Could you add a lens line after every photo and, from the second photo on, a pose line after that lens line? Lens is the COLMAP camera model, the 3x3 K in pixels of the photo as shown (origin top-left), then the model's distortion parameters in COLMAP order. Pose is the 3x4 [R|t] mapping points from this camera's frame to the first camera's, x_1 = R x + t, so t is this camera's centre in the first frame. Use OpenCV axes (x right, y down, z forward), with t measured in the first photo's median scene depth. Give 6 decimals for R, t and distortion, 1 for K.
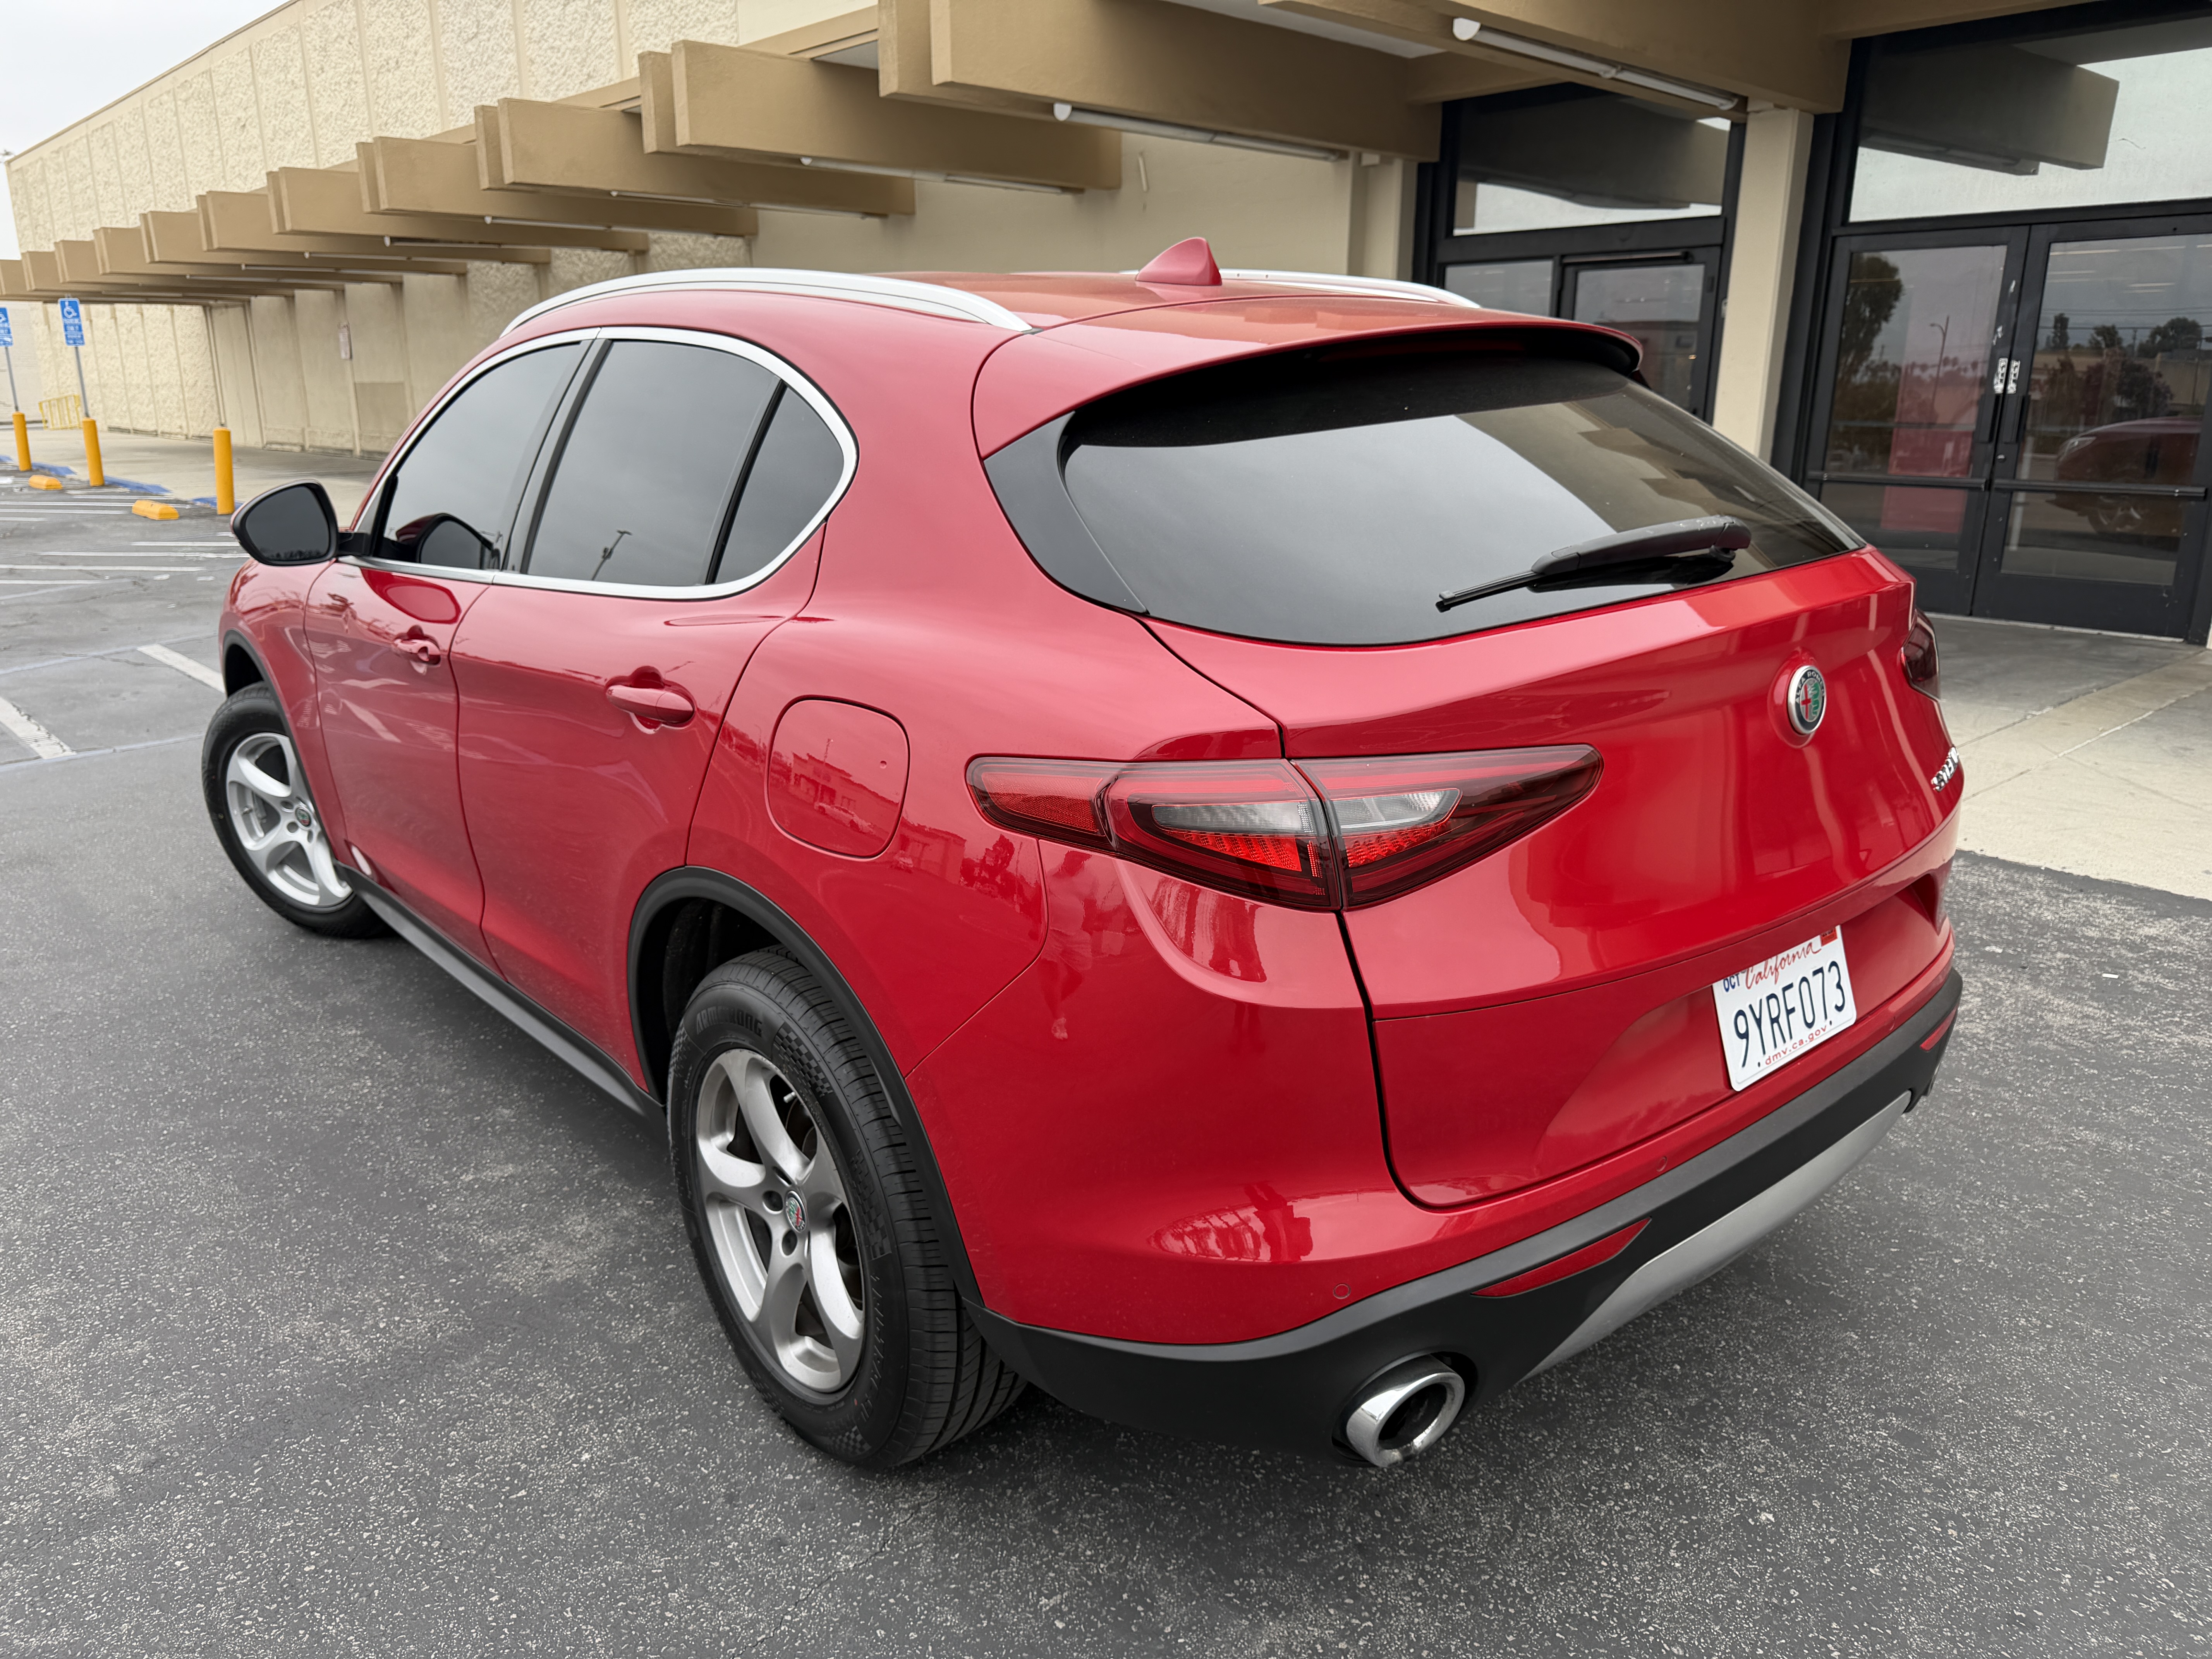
lens RADIAL K [[1551.7, 0, 1111.9], [0, 1551.7, 832.2], [0, 0, 1]] dist [-0.007667, 0.000243]
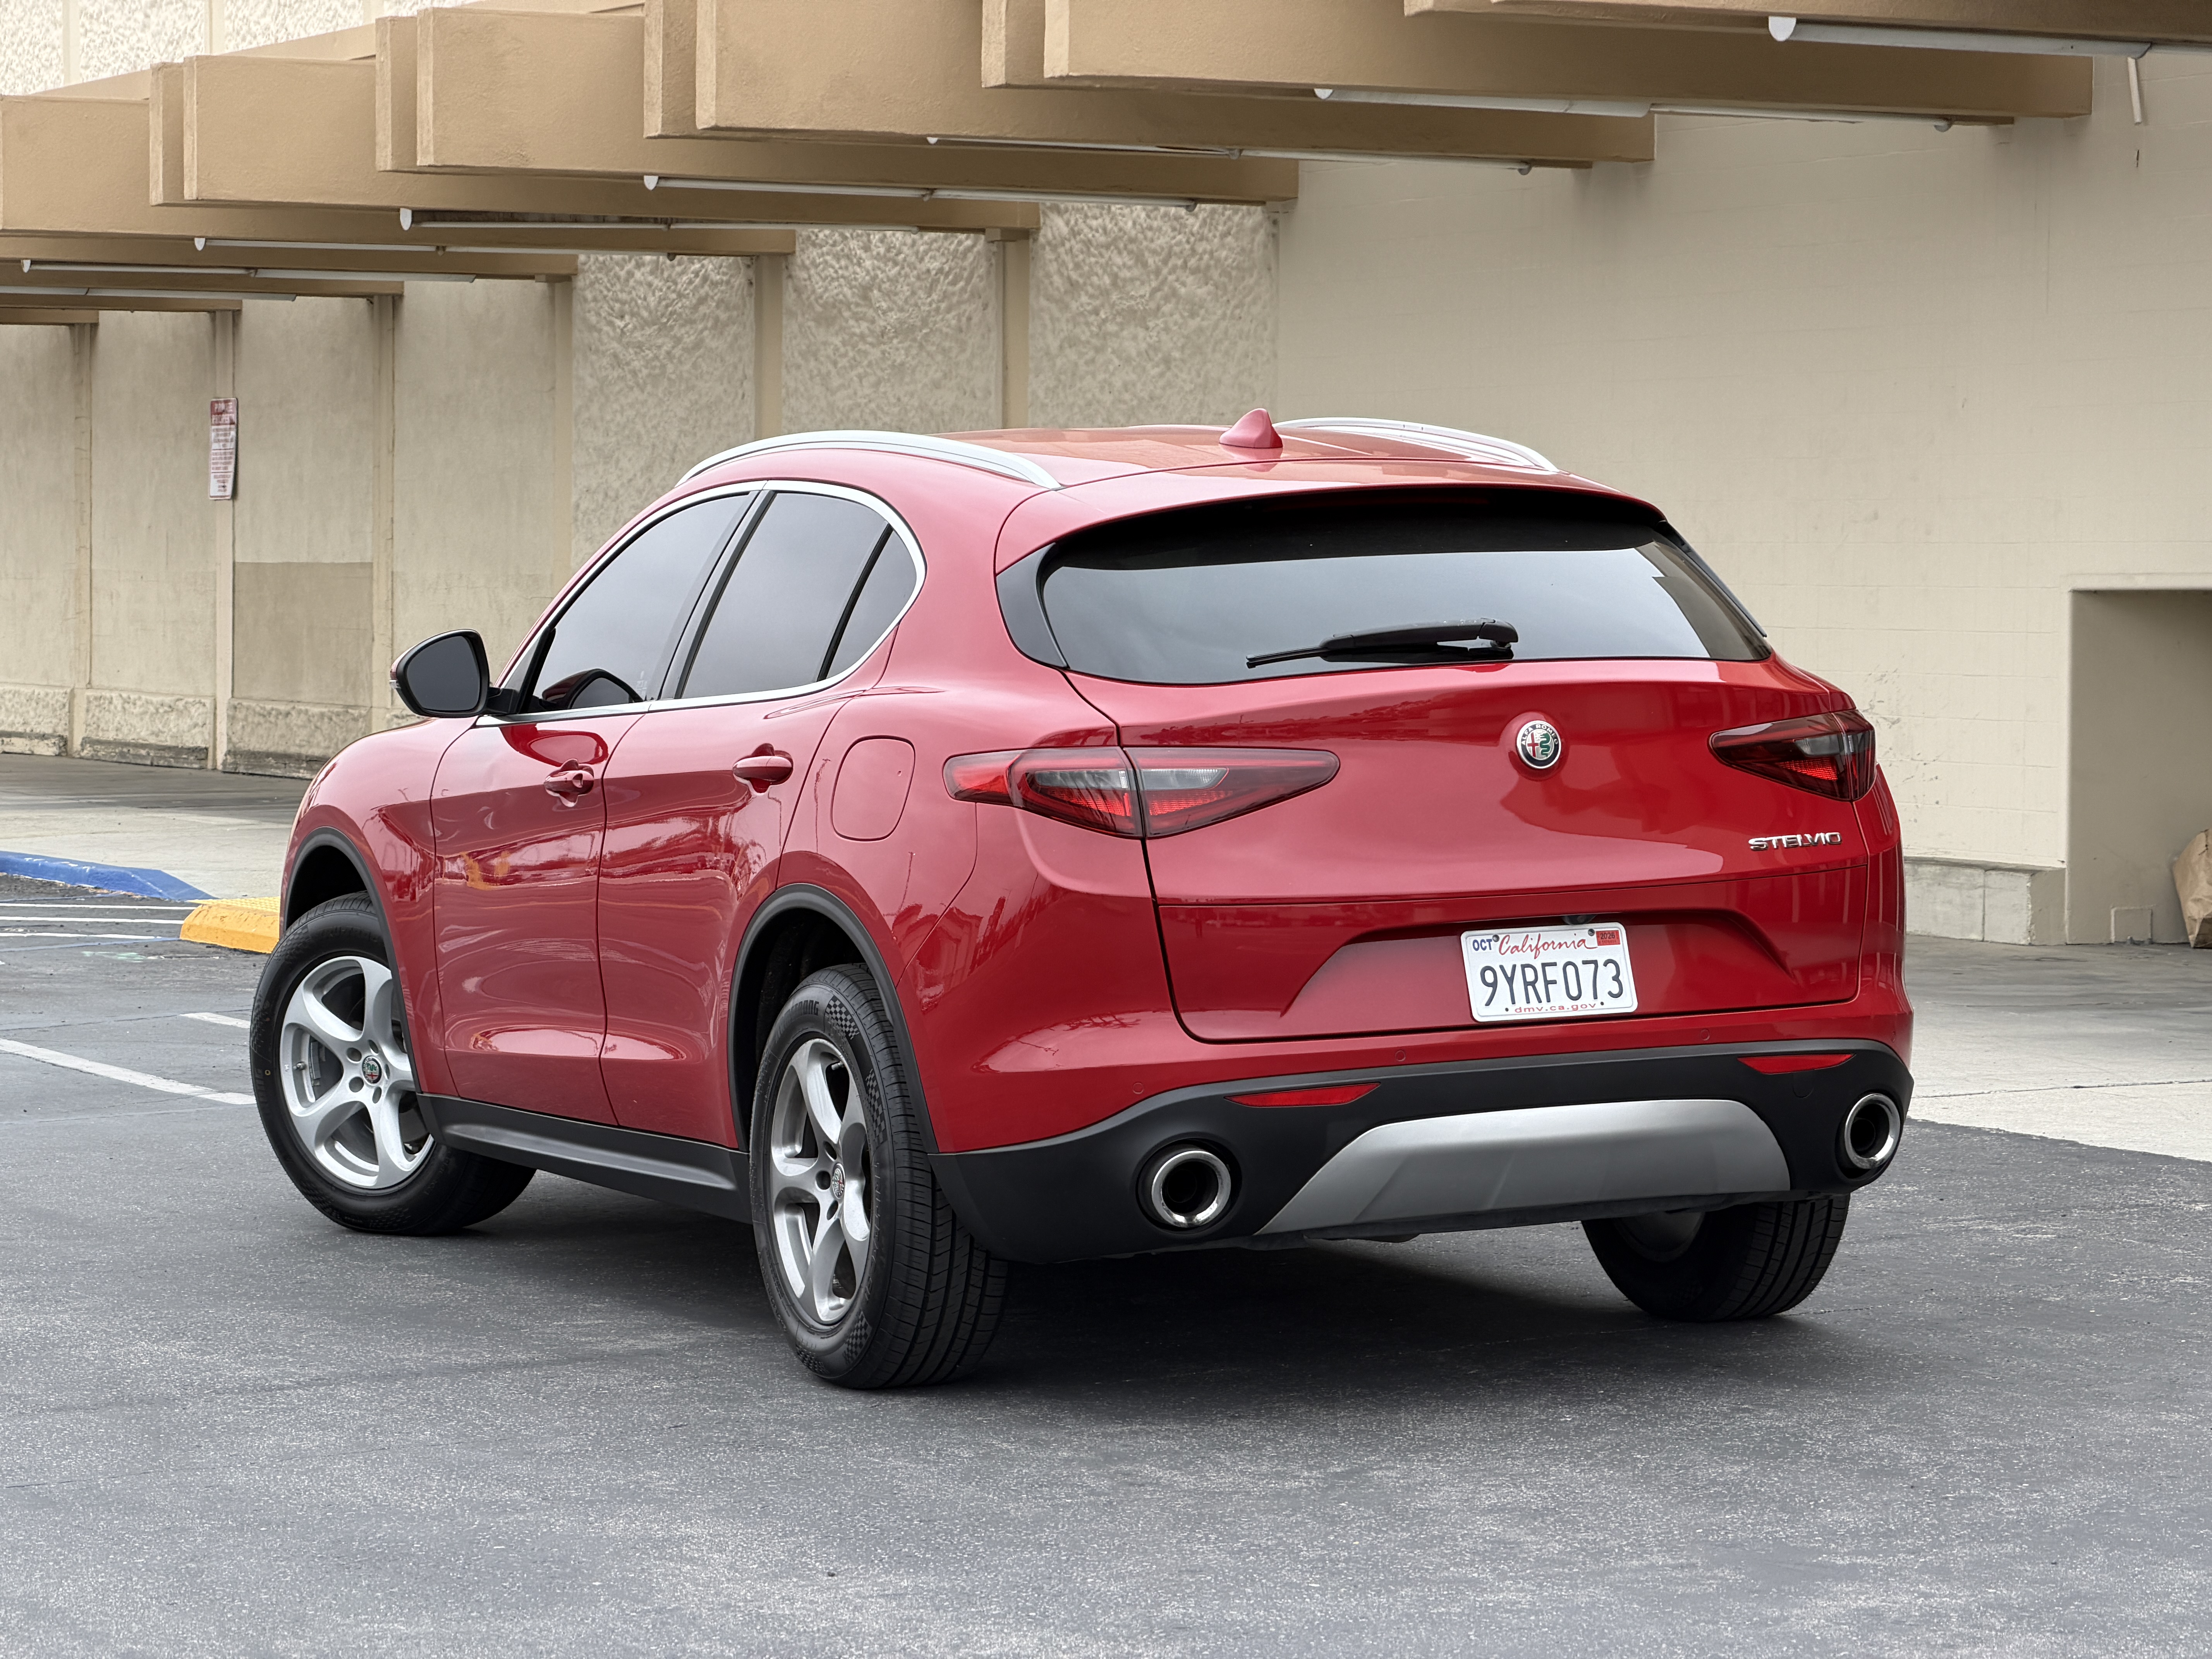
lens RADIAL K [[6703.9, 0, 1103.9], [0, 6703.9, 828.8], [0, 0, 1]] dist [0.126147, 0.000000]
pose [[0.958739, 0.016673, -0.283800, 0.784065], [-0.085883, 0.968622, -0.233227, 0.627598], [0.271006, 0.247977, 0.930088, -2.063753]]
